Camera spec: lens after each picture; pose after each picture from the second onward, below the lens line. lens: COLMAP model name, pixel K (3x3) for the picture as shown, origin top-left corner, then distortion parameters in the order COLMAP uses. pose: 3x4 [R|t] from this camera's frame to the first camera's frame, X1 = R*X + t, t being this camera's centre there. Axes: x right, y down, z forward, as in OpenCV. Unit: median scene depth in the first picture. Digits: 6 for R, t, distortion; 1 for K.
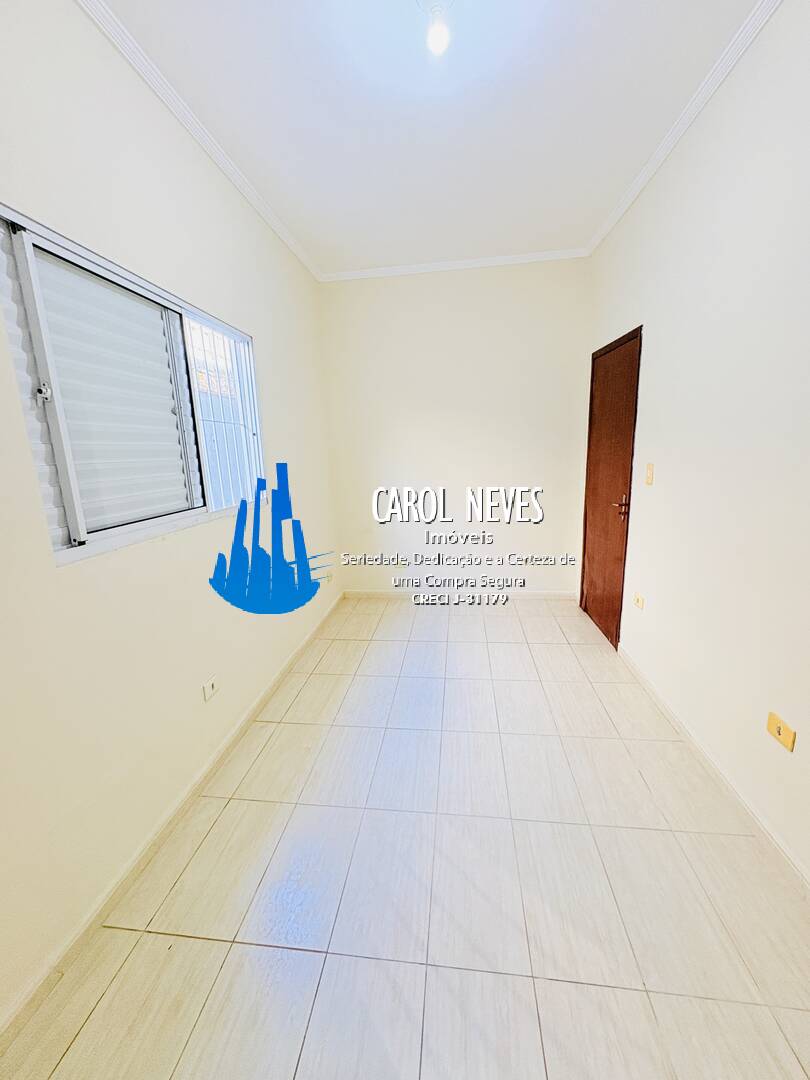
lens RADIAL K [[431.5, 0, 410.2], [0, 431.5, 537.7], [0, 0, 1]] dist [-0.008407, 0.000951]
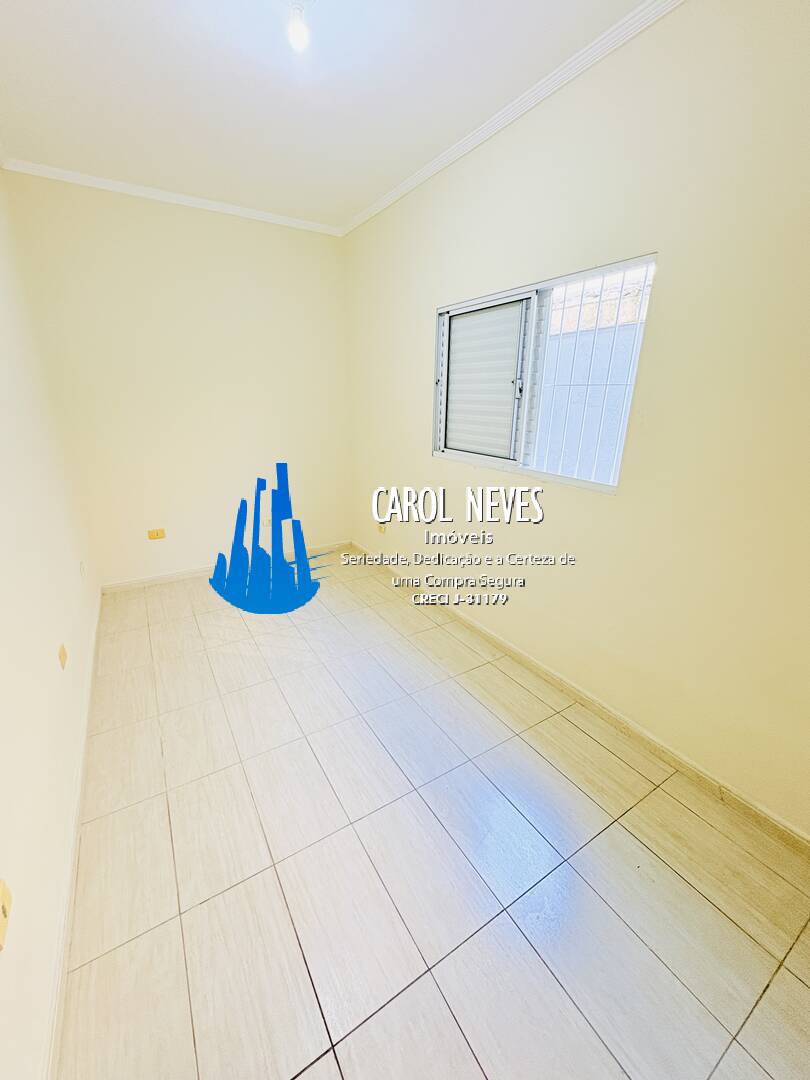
lens RADIAL K [[431.5, 0, 406.9], [0, 431.5, 541.2], [0, 0, 1]] dist [-0.008407, 0.000951]
pose [[-0.787167, 0.219284, -0.576439, 0.538238], [-0.109706, 0.869965, 0.480755, -0.439156], [0.606904, 0.441673, -0.660751, 1.762652]]
